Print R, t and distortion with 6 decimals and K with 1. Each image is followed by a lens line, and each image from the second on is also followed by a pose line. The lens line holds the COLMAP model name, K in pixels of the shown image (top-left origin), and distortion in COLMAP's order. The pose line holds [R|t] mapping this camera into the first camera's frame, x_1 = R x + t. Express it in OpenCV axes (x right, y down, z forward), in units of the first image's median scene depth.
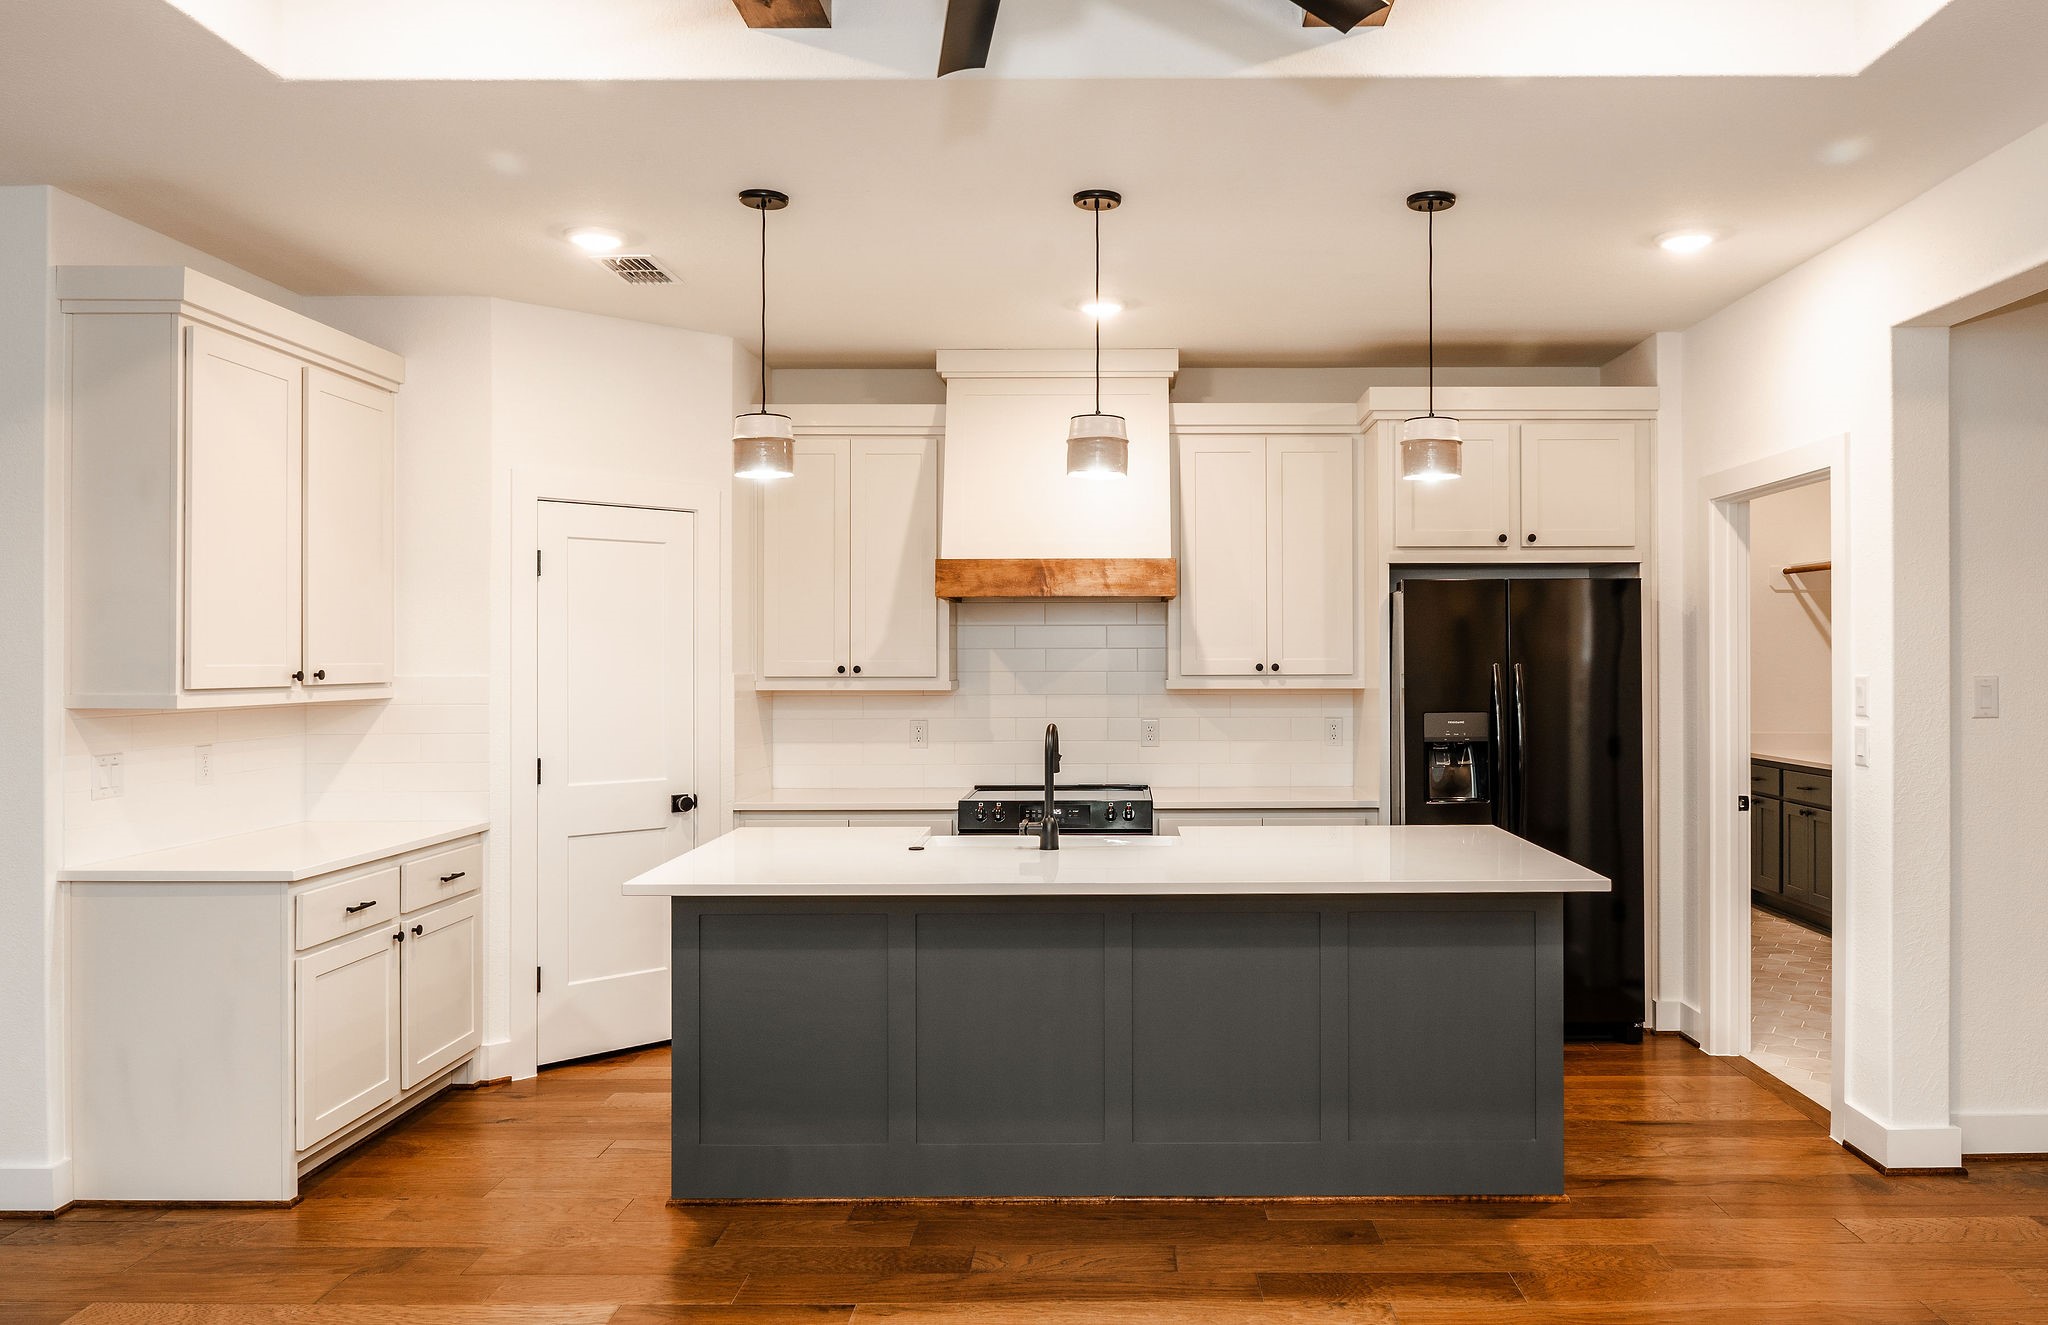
lens RADIAL K [[1473.7, 0, 1024.2], [0, 1473.7, 658.5], [0, 0, 1]] dist [-0.014748, 0.007146]
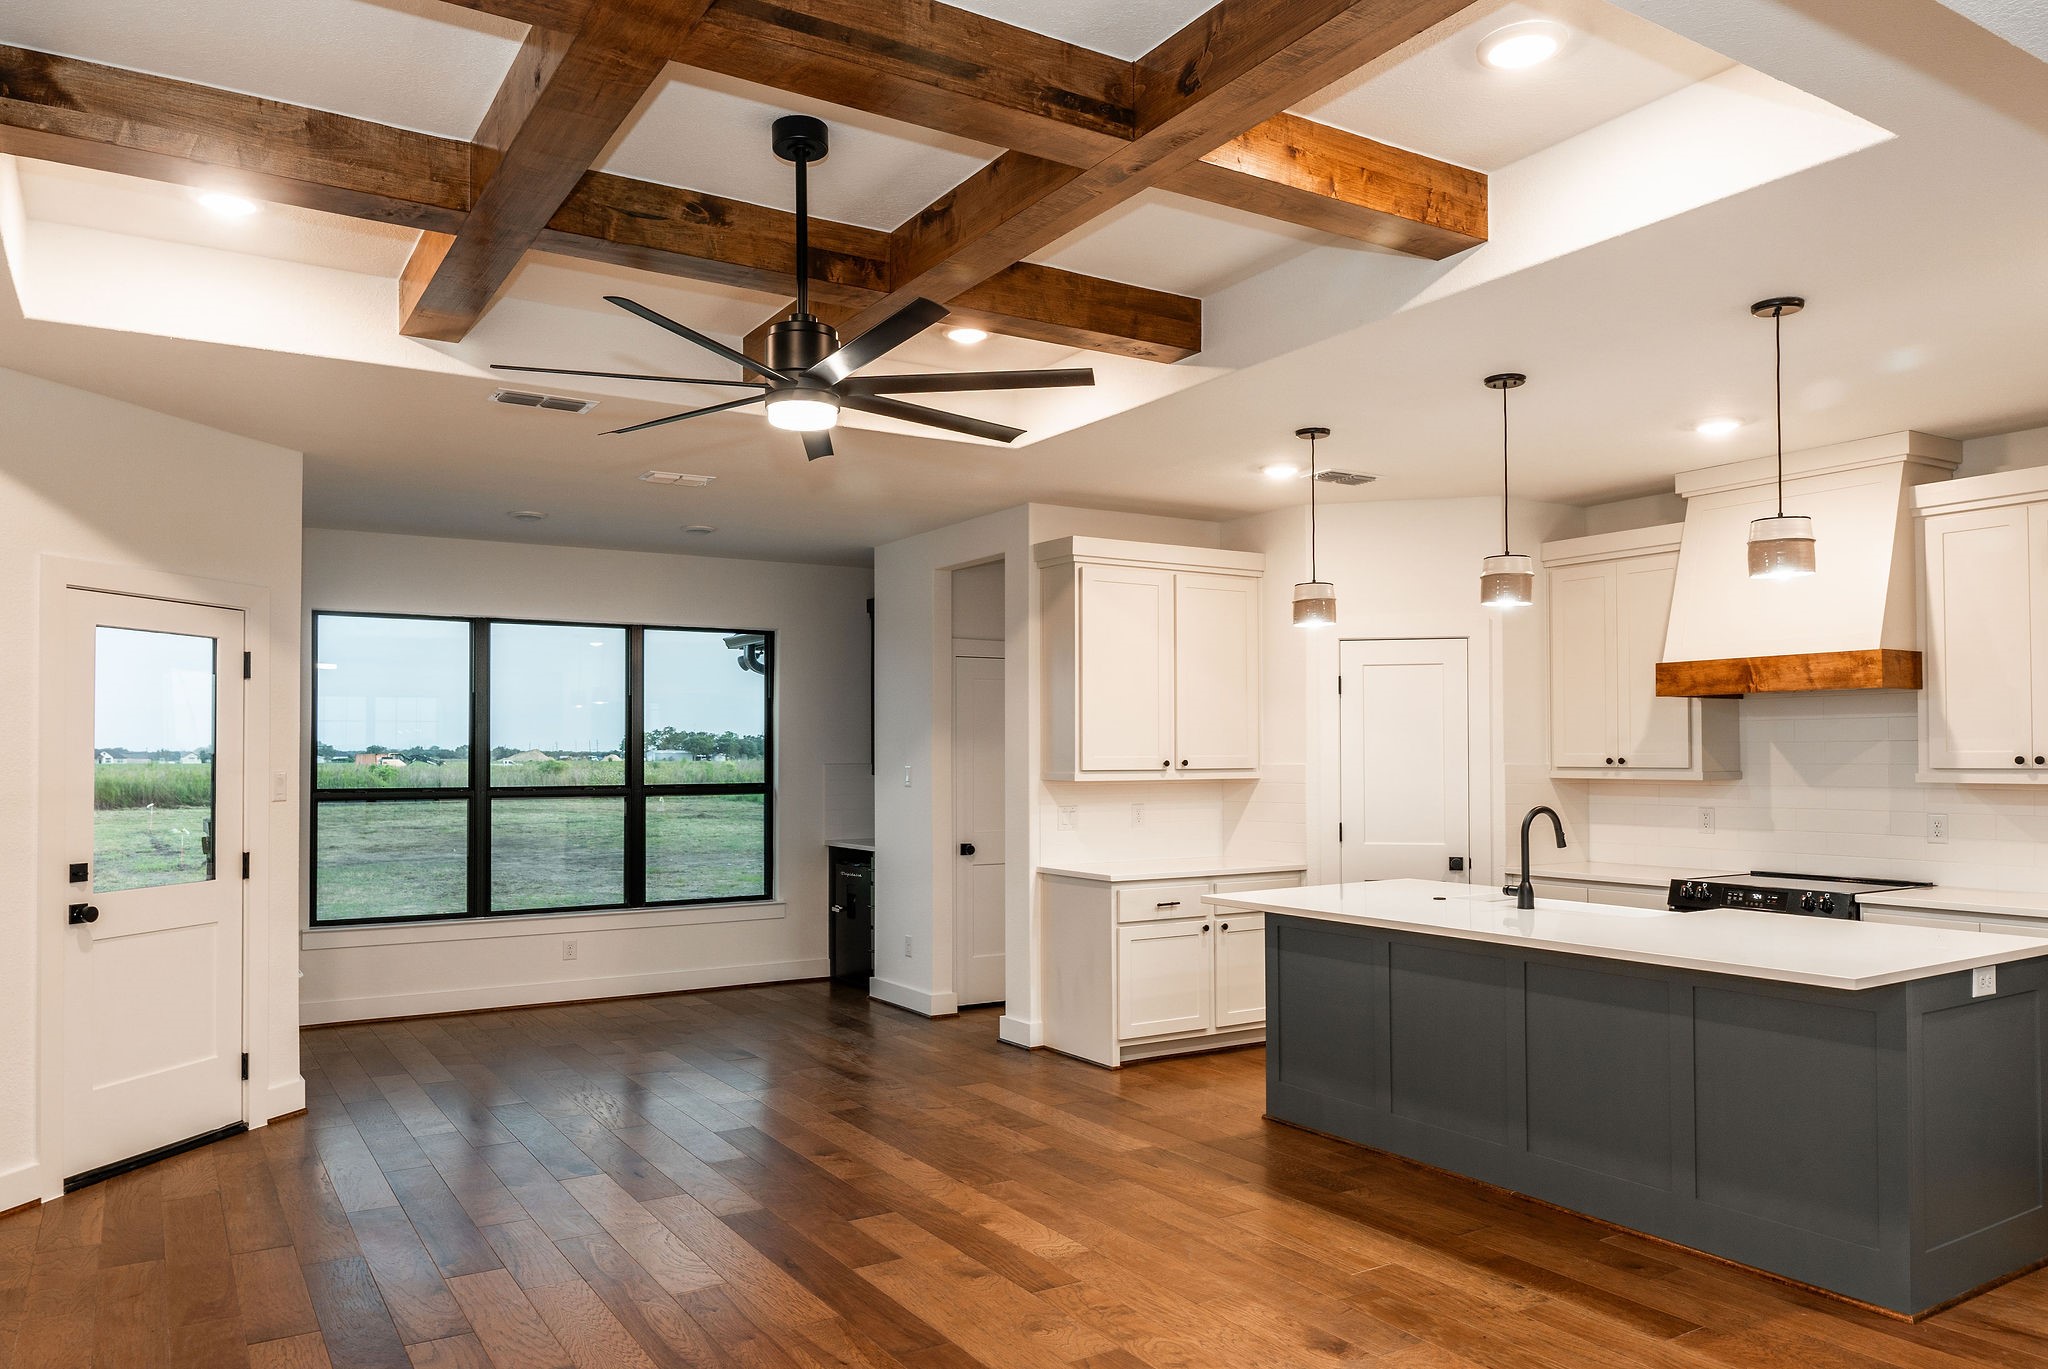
lens RADIAL K [[1420.0, 0, 1057.7], [0, 1420.0, 745.1], [0, 0, 1]] dist [-0.012879, -0.002566]
pose [[0.540004, -0.005483, -0.841645, 0.628732], [0.002776, 0.999985, -0.004733, -0.001176], [0.841658, 0.000220, 0.540011, 0.032038]]
